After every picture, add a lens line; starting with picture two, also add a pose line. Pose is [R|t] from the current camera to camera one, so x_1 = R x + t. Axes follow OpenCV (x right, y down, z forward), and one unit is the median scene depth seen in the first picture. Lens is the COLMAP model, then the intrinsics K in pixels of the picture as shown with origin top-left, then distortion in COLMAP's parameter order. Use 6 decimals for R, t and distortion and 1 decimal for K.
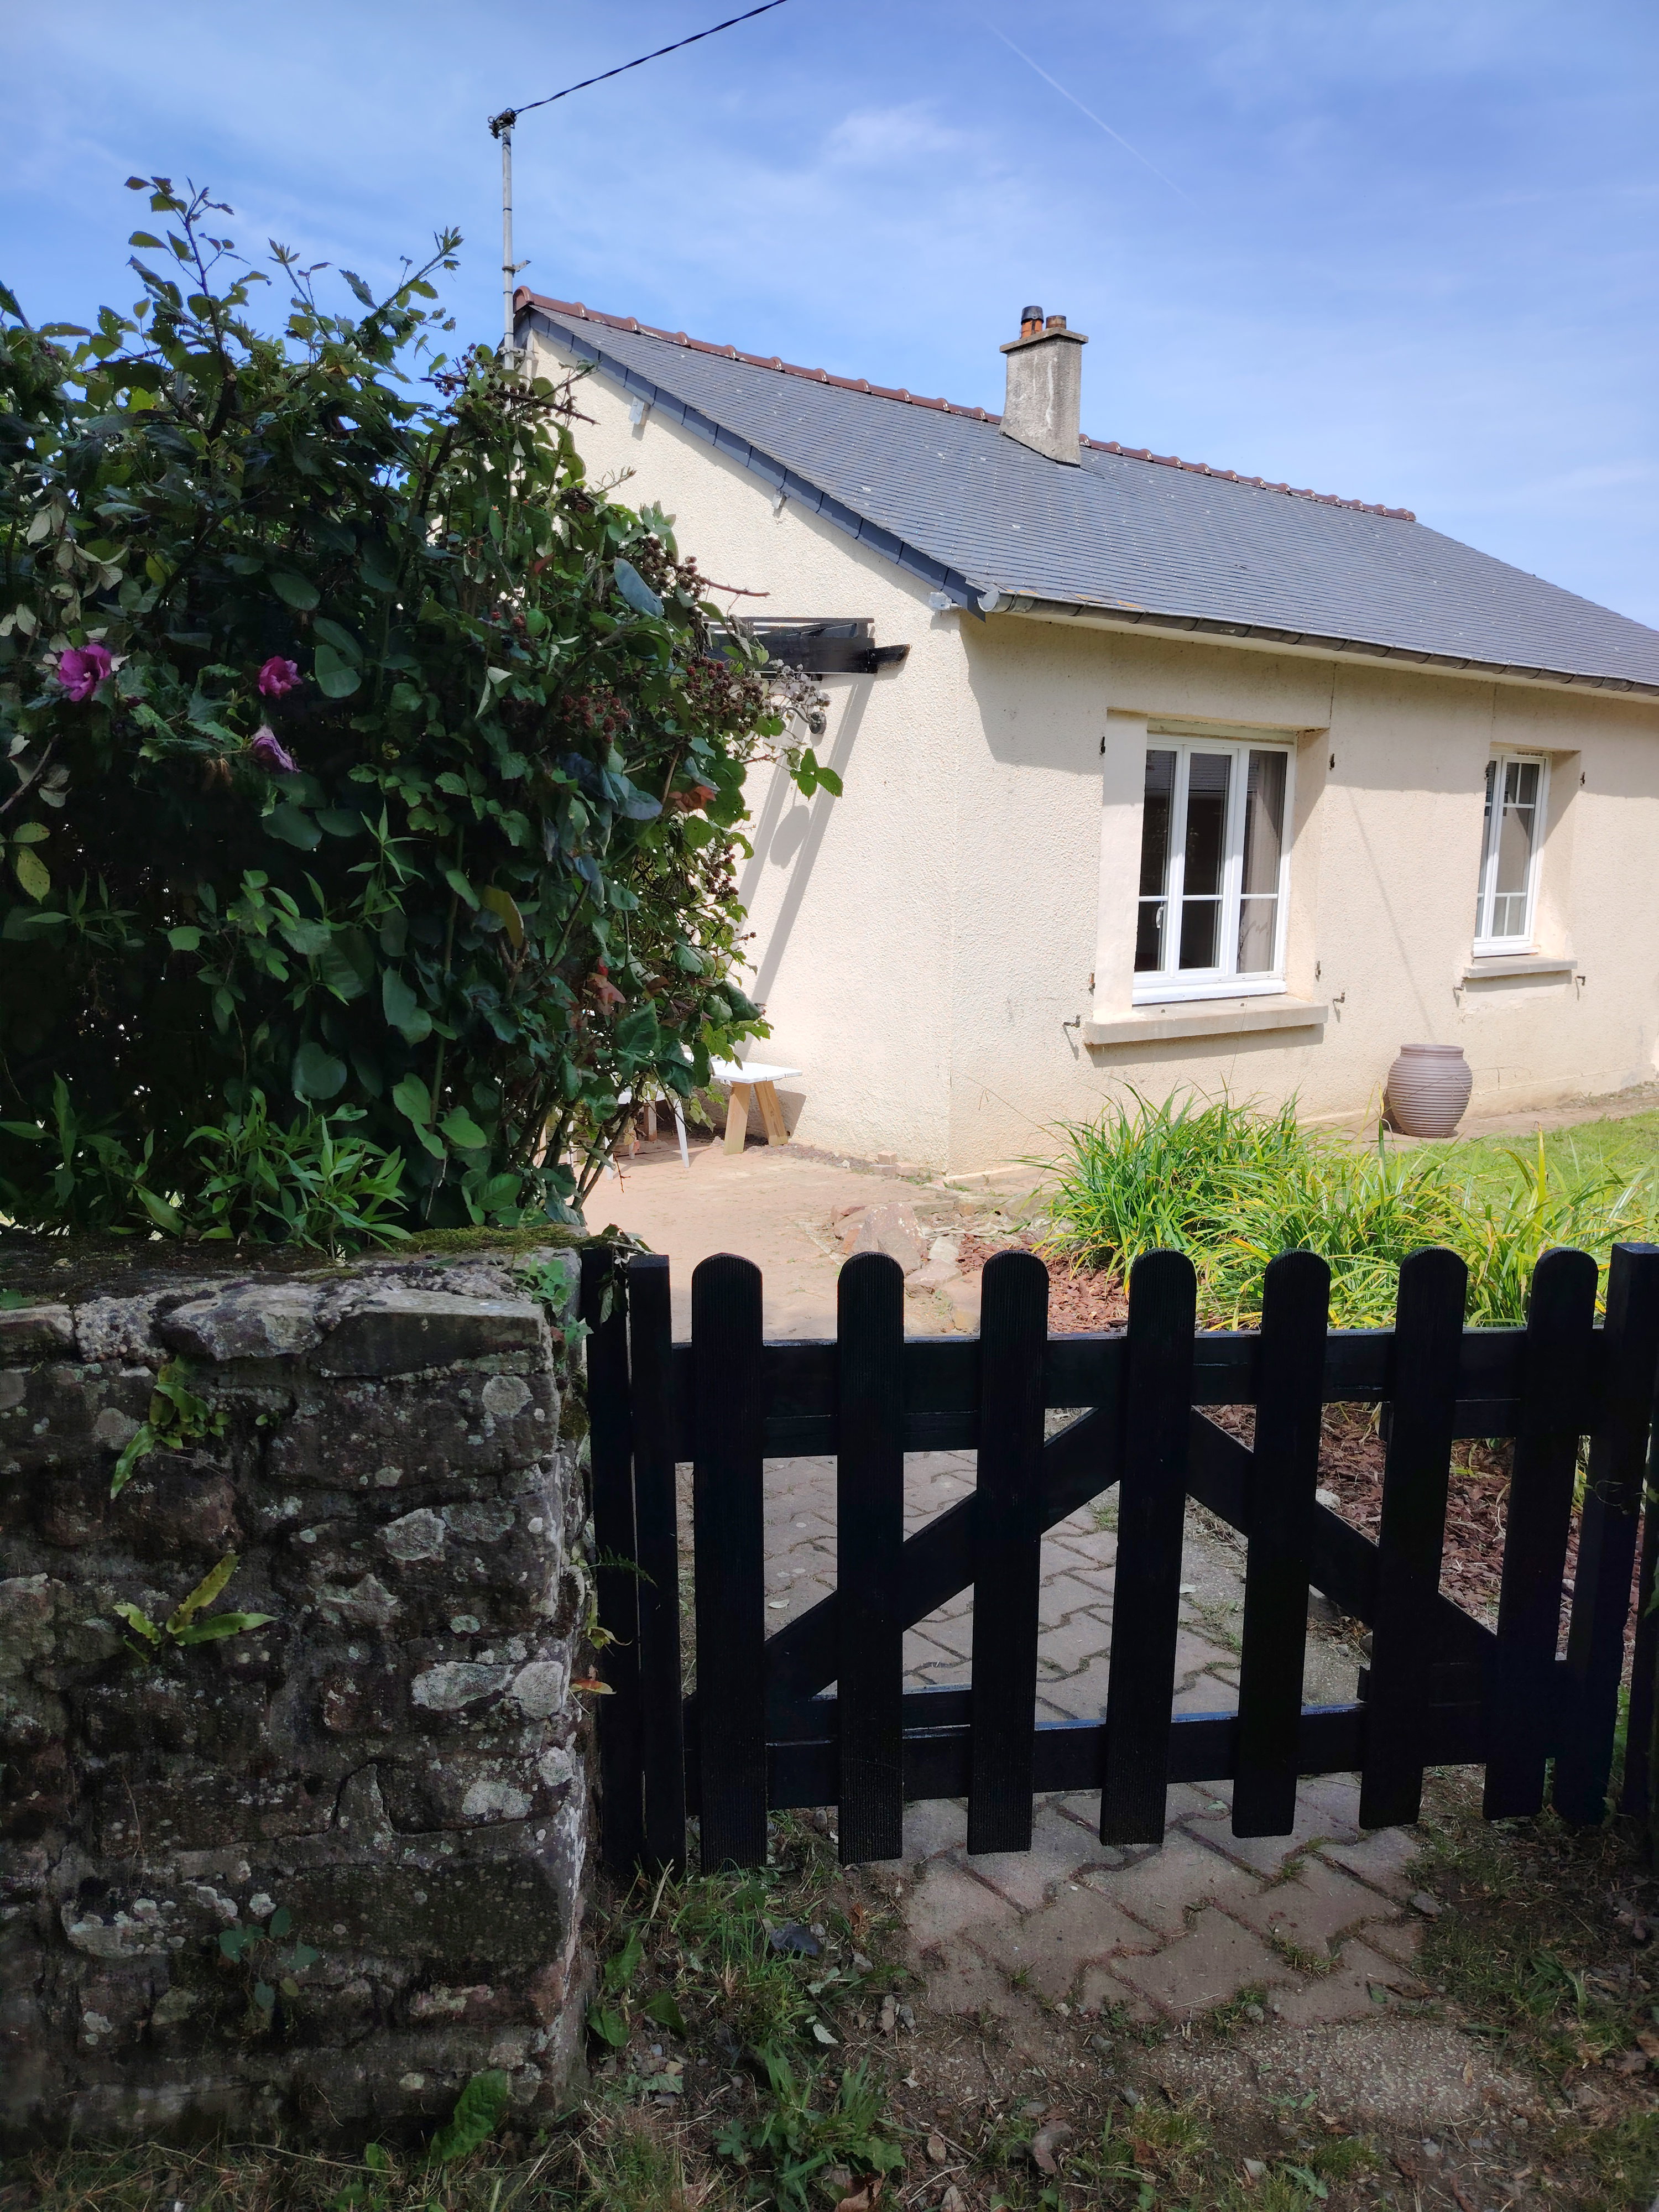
lens RADIAL K [[1510.0, 0, 827.5], [0, 1510.0, 1128.2], [0, 0, 1]] dist [0.055780, -0.067572]
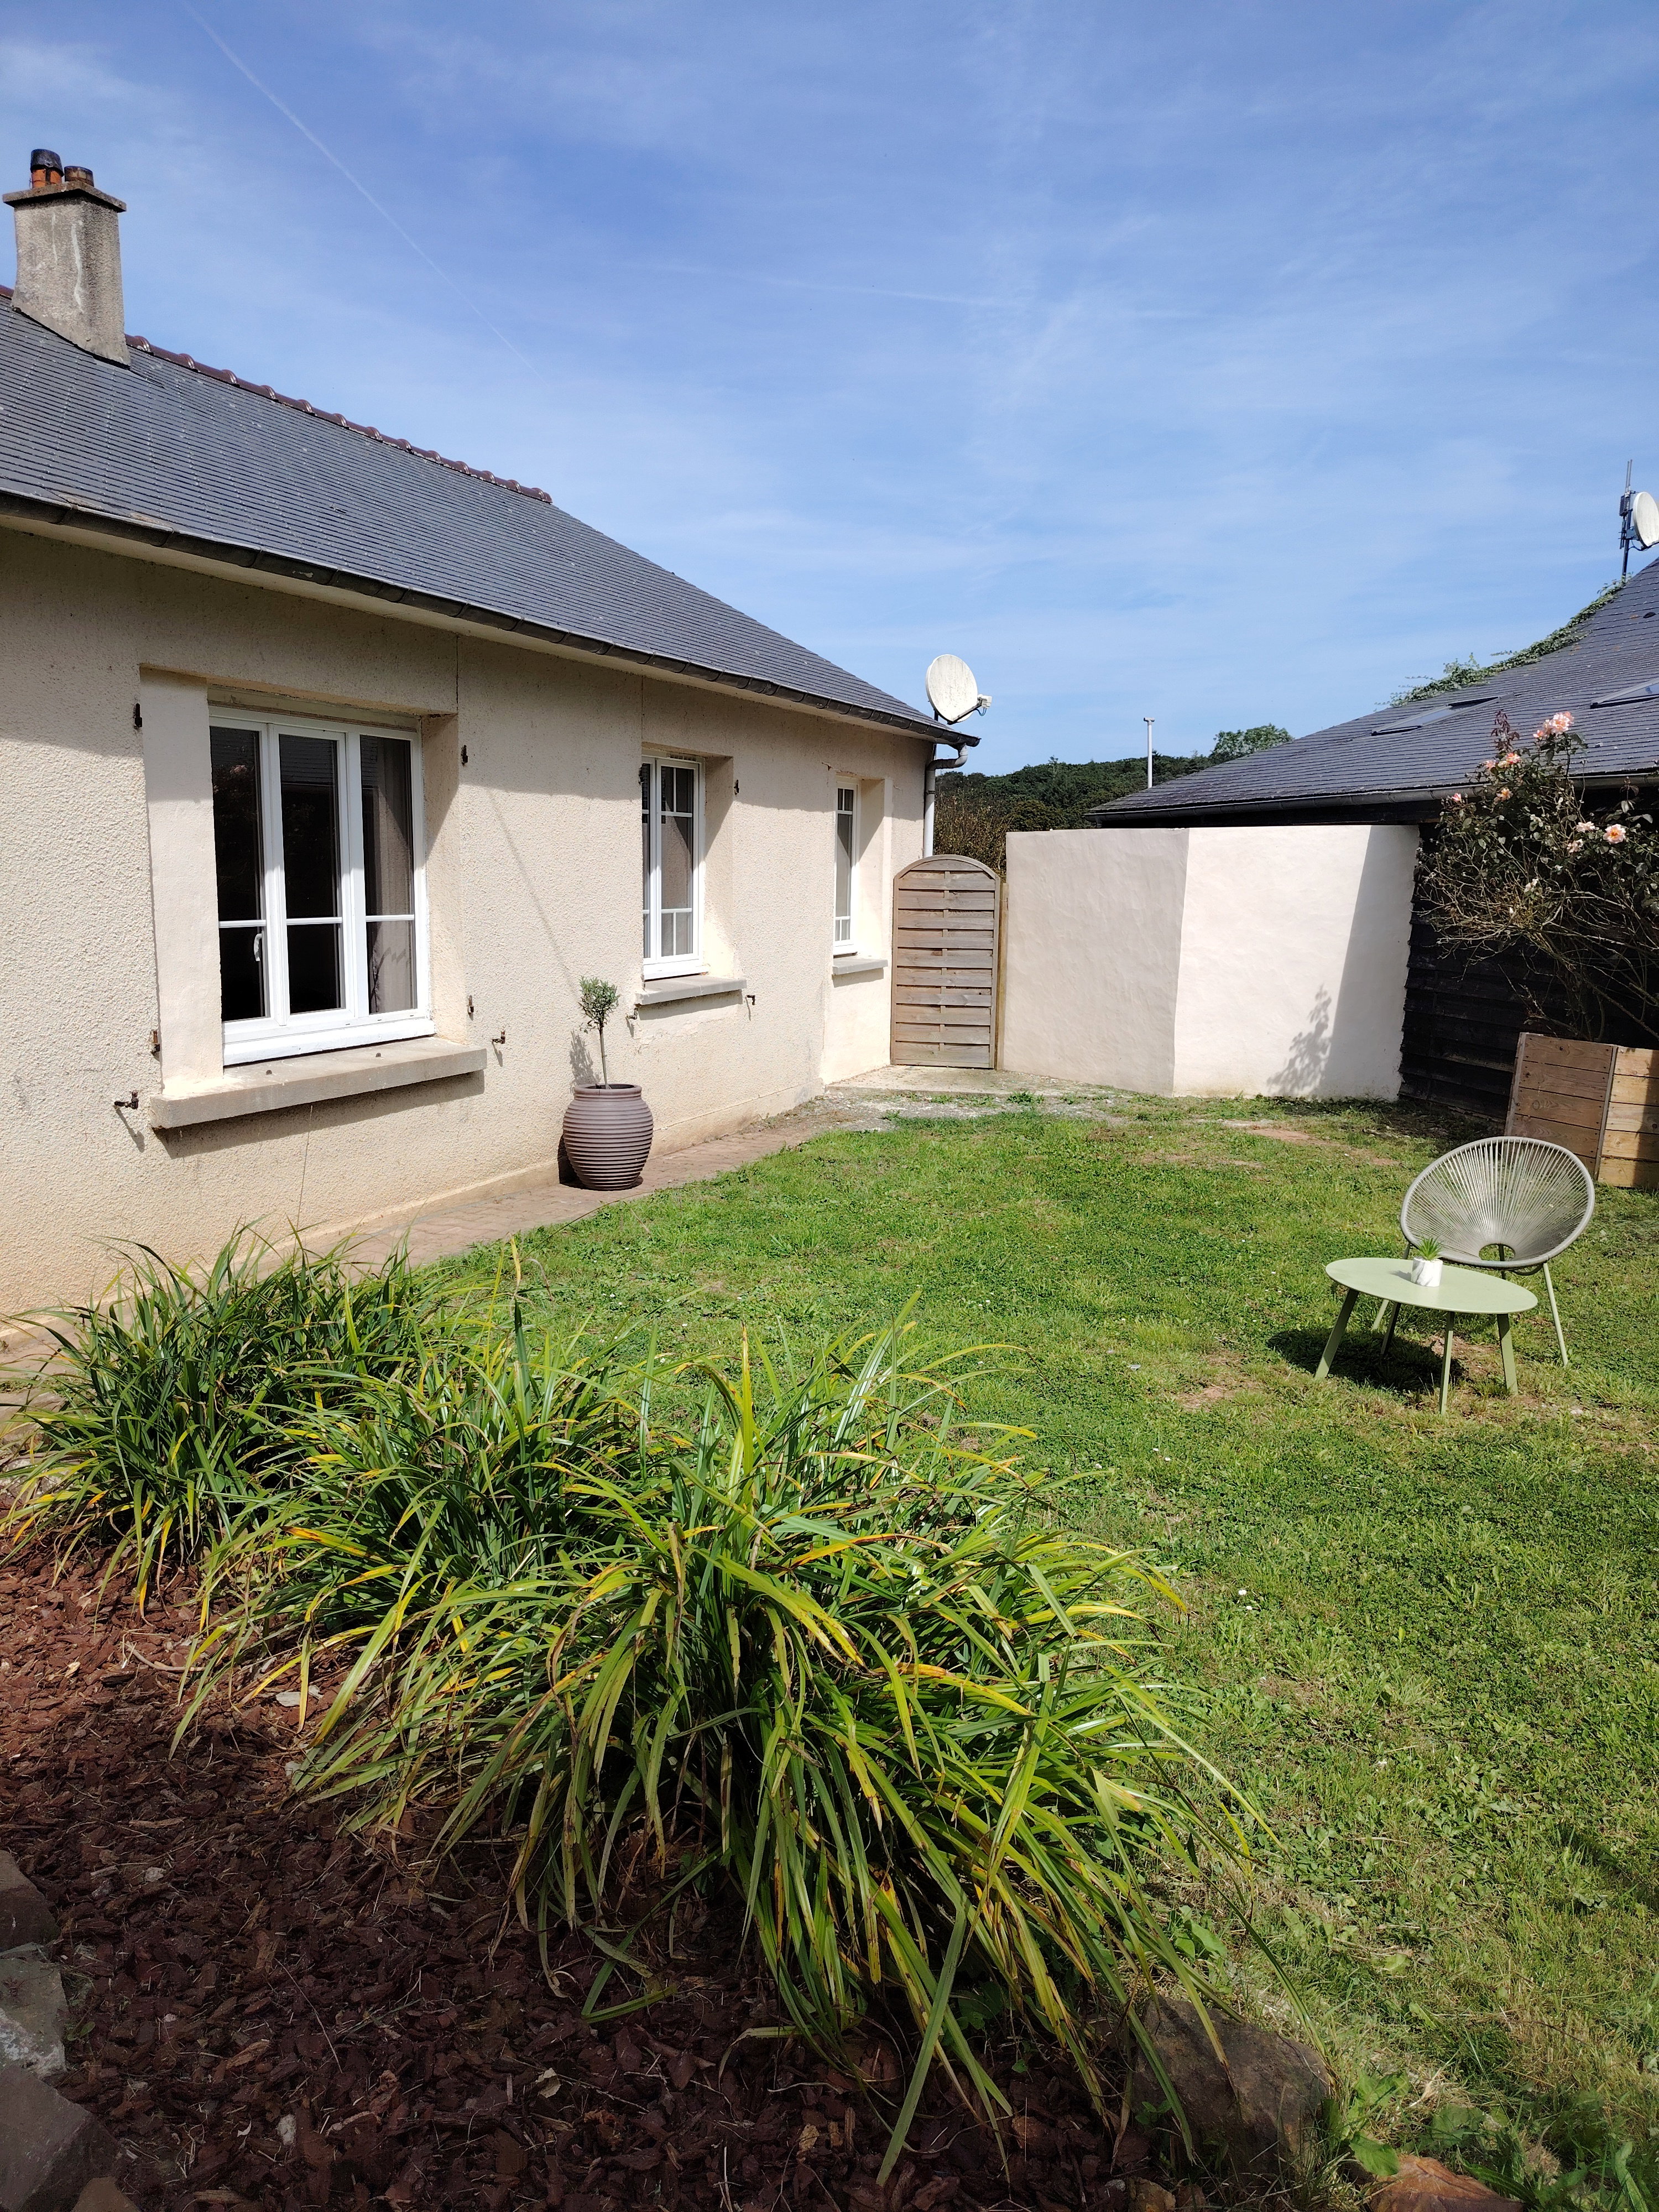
lens RADIAL K [[1530.0, 0, 829.5], [0, 1530.0, 1106.0], [0, 0, 1]] dist [-0.002394, -0.028605]
pose [[0.870954, -0.067395, 0.486721, 0.083482], [0.073819, 0.997254, 0.005995, -0.040100], [-0.485789, 0.030708, 0.873537, 0.178249]]
